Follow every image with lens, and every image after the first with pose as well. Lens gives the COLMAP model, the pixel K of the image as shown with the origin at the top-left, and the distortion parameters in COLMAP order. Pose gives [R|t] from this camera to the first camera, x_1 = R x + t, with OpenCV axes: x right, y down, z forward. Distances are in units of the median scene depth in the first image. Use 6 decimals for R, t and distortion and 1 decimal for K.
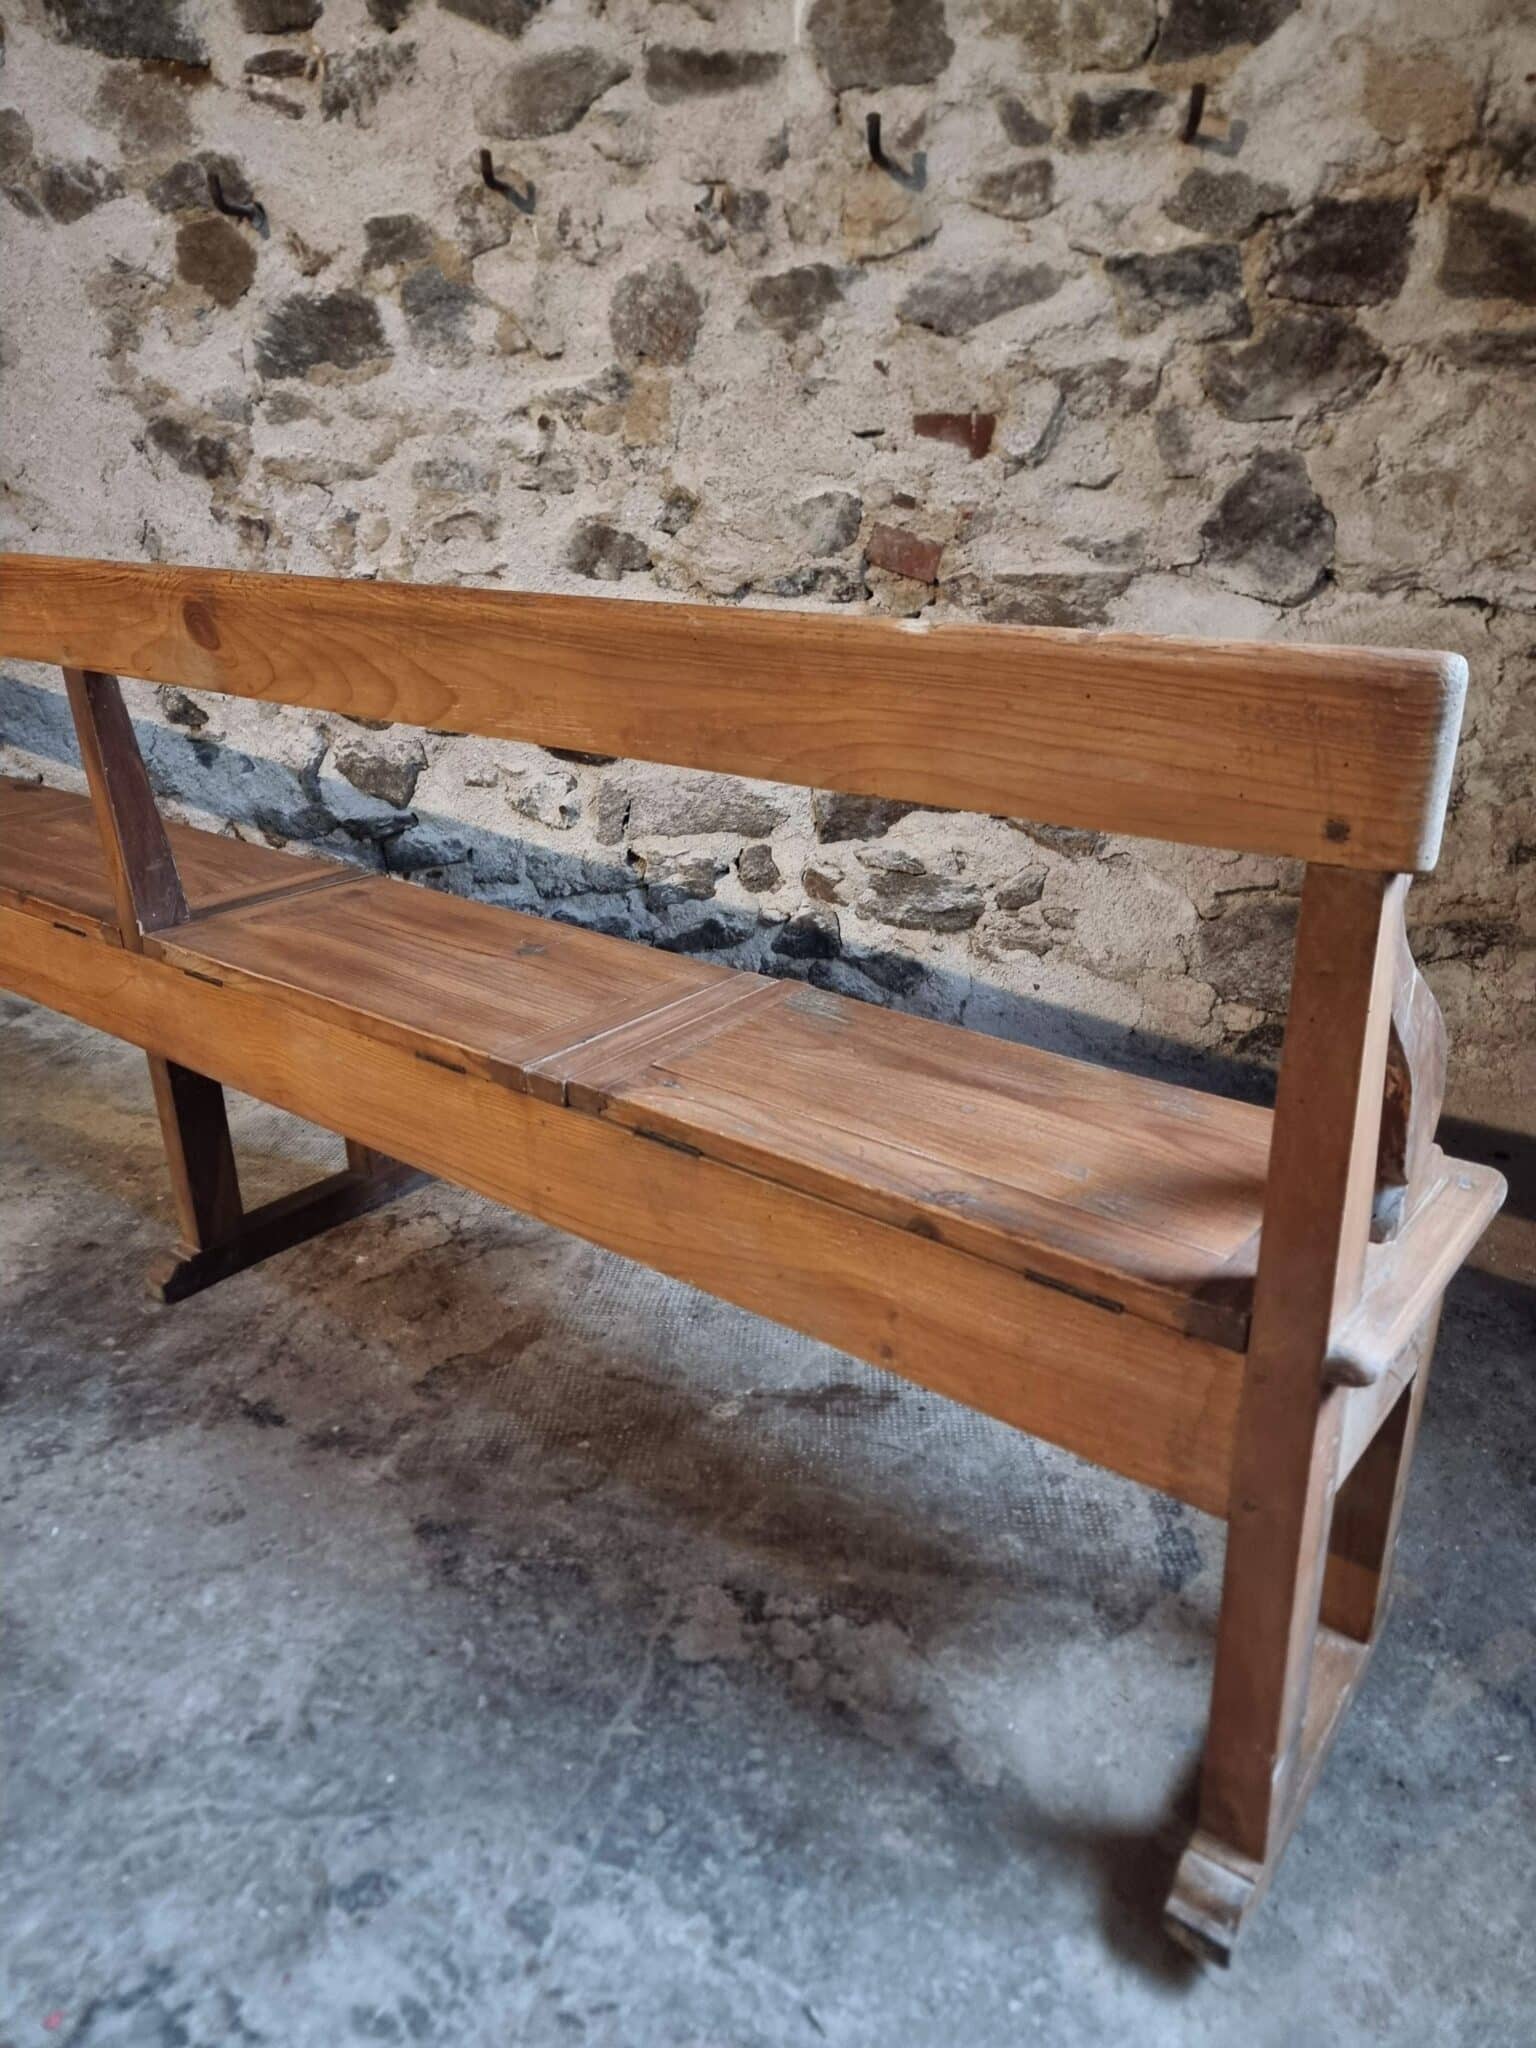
lens RADIAL K [[1423.0, 0, 763.6], [0, 1423.0, 1021.5], [0, 0, 1]] dist [0.065641, -0.059643]
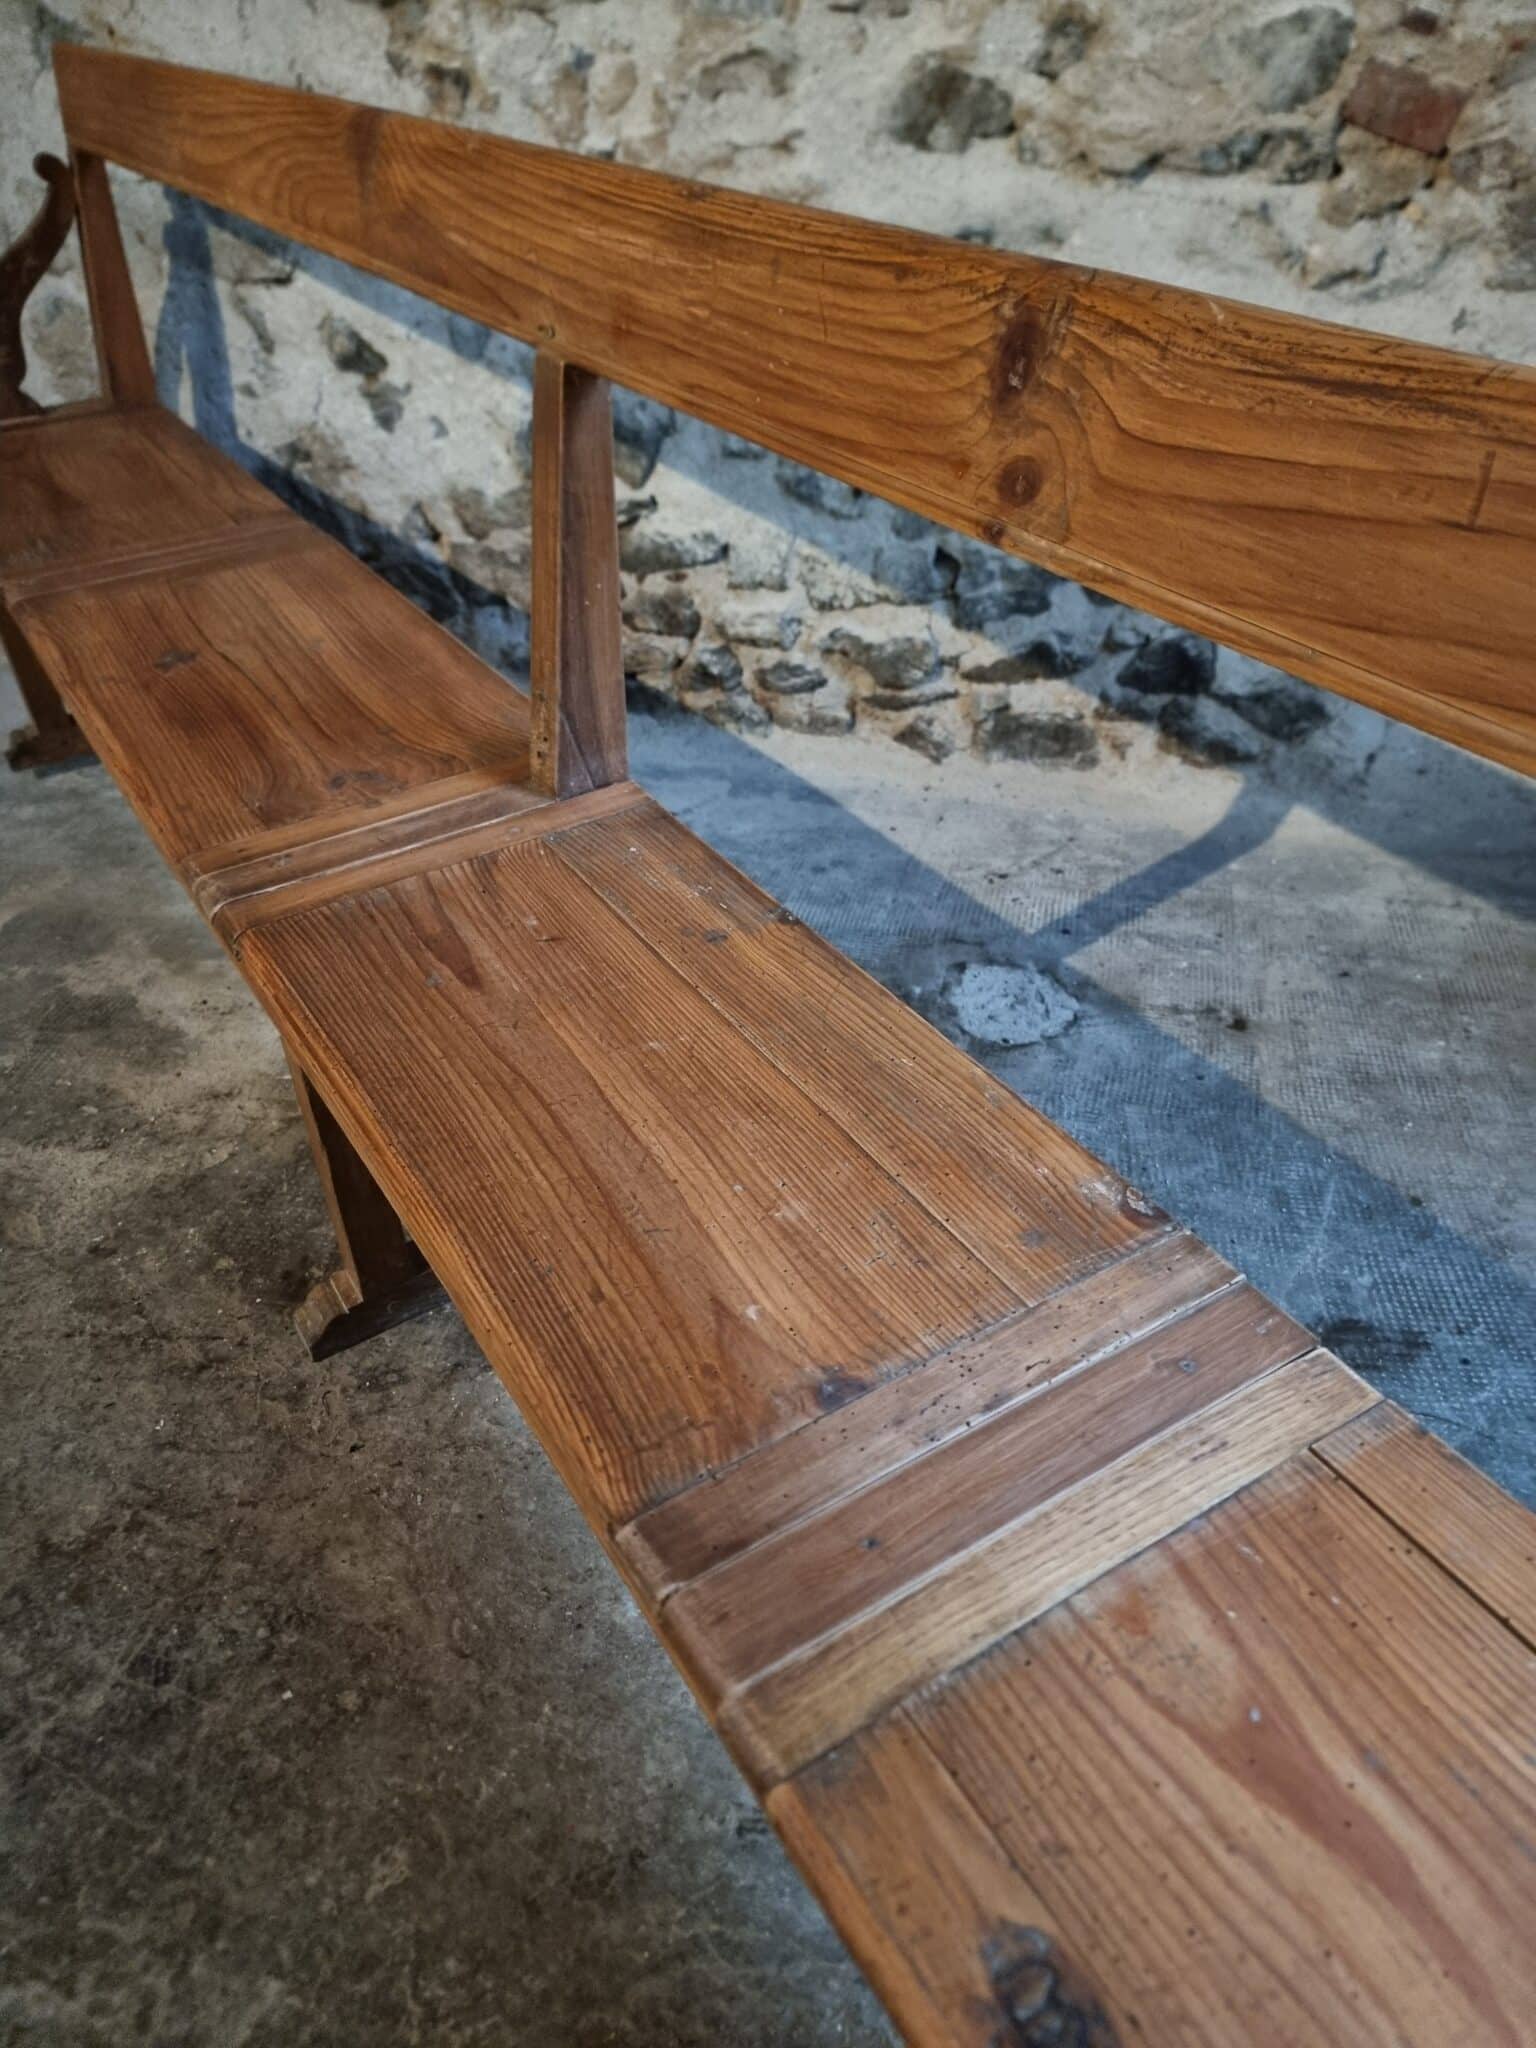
lens RADIAL K [[1444.5, 0, 737.7], [0, 1444.5, 1058.7], [0, 0, 1]] dist [0.052230, -0.056884]
pose [[0.998342, 0.019459, -0.054166, -0.180319], [-0.004532, 0.964765, 0.263074, -0.069696], [0.057377, -0.262393, 0.963254, 0.189810]]
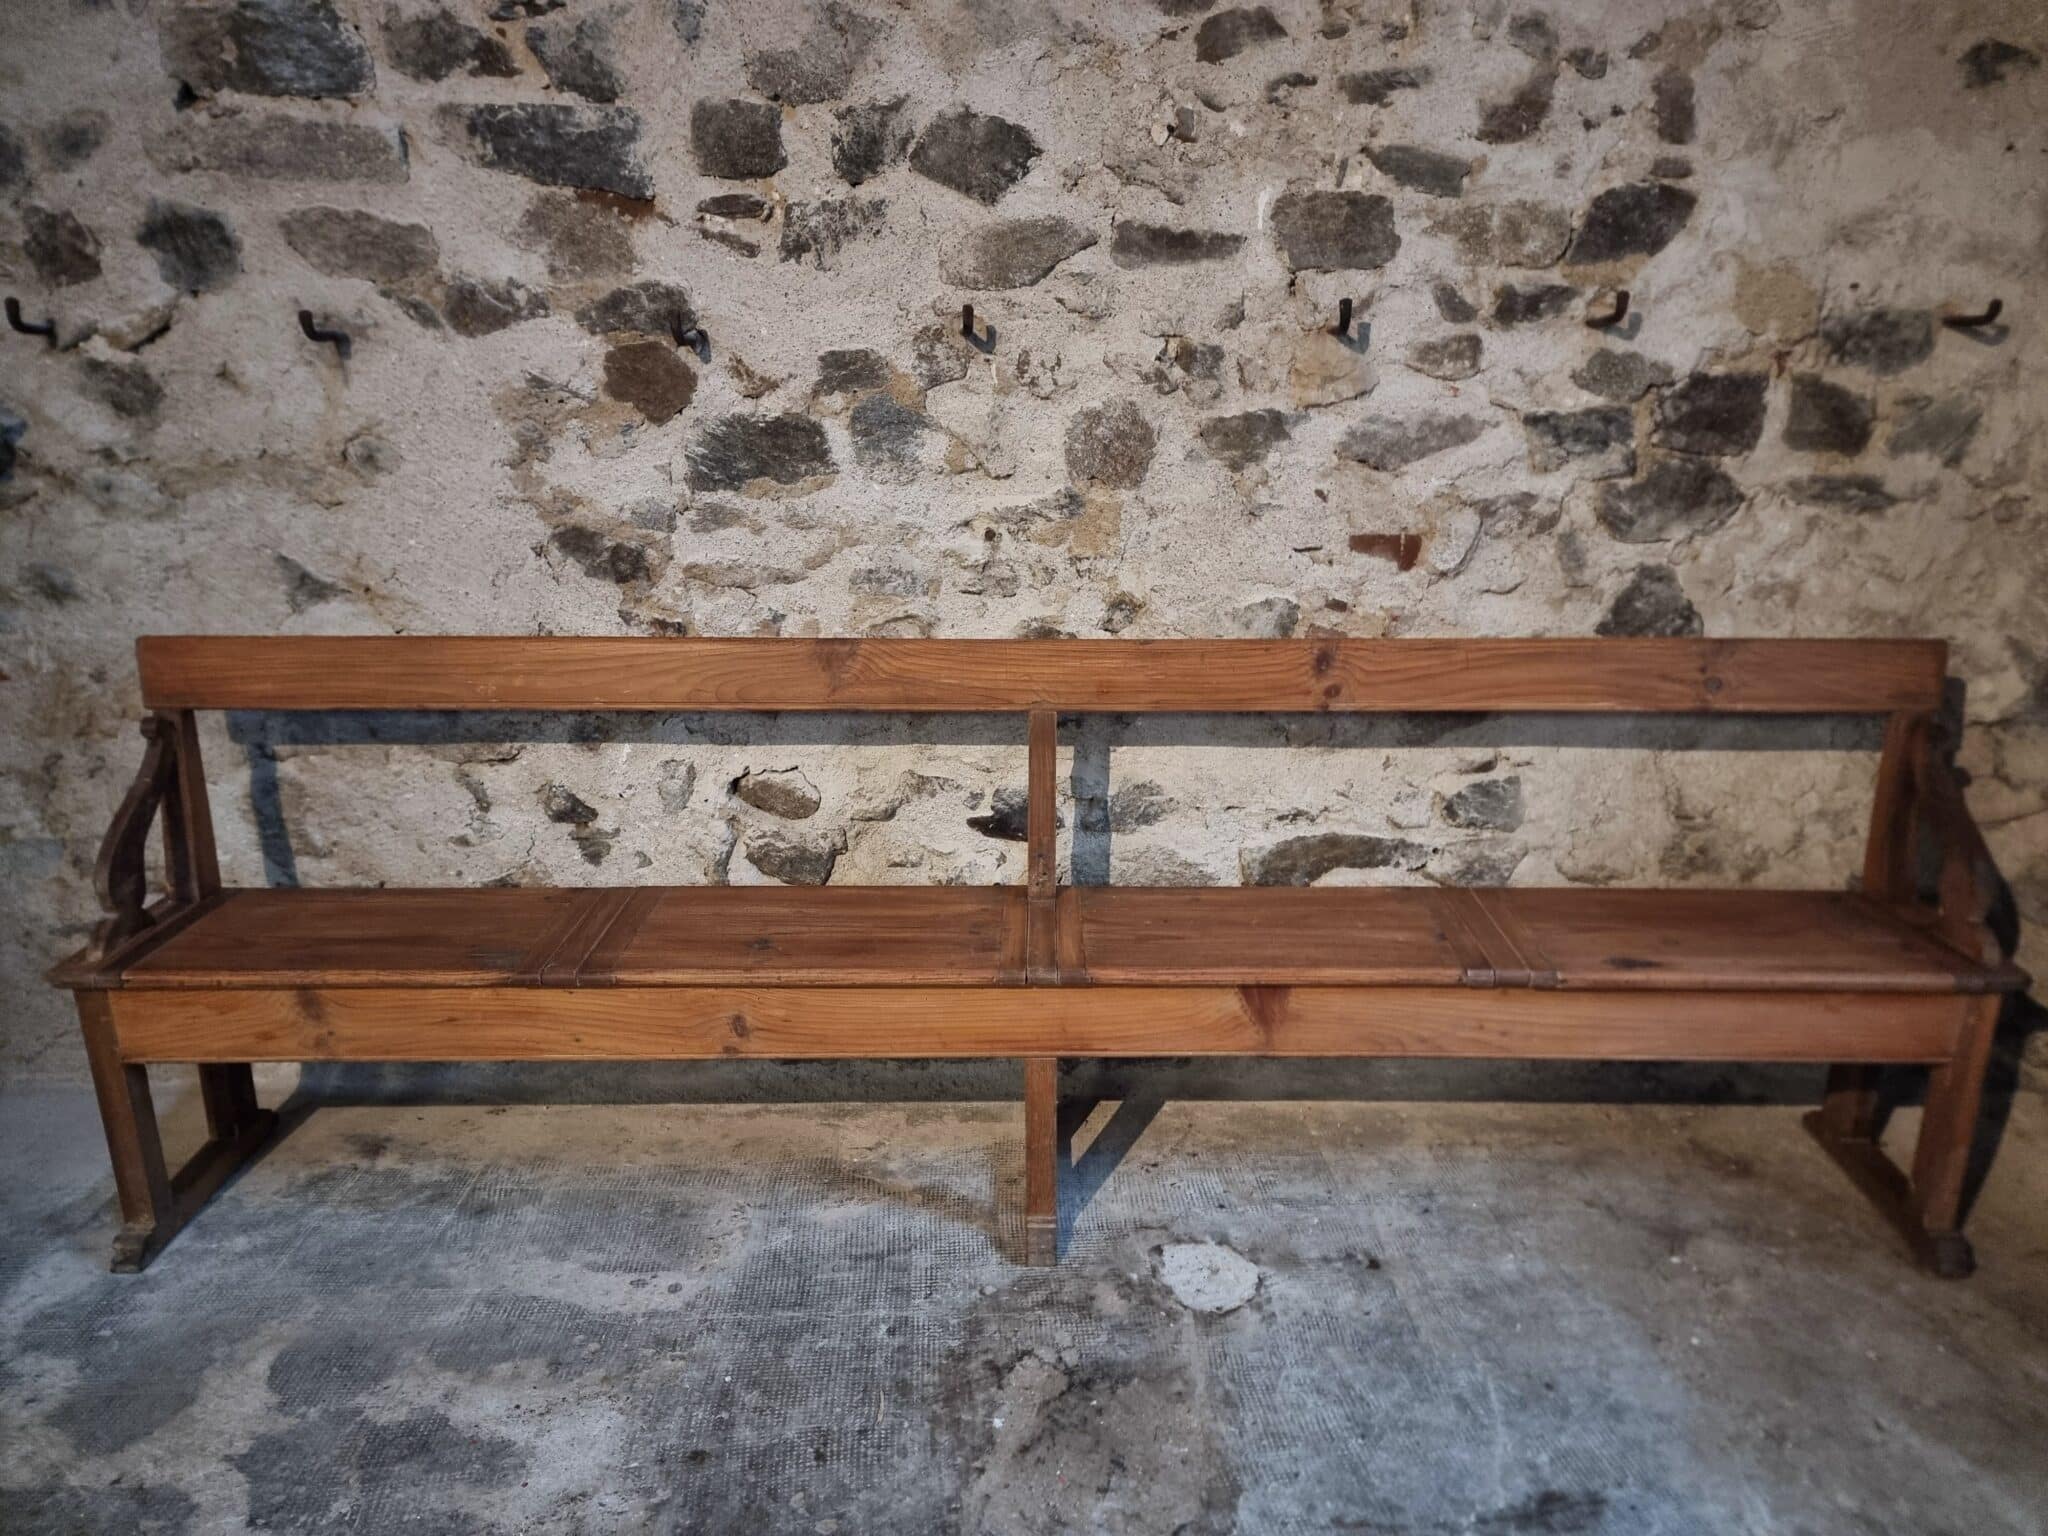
lens RADIAL K [[1410.9, 0, 1053.5], [0, 1410.9, 777.1], [0, 0, 1]] dist [0.081673, -0.080127]
pose [[0.964524, -0.064988, 0.255872, -0.407782], [0.086333, 0.993582, -0.073081, -0.171518], [-0.249481, 0.092578, 0.963944, 0.011348]]
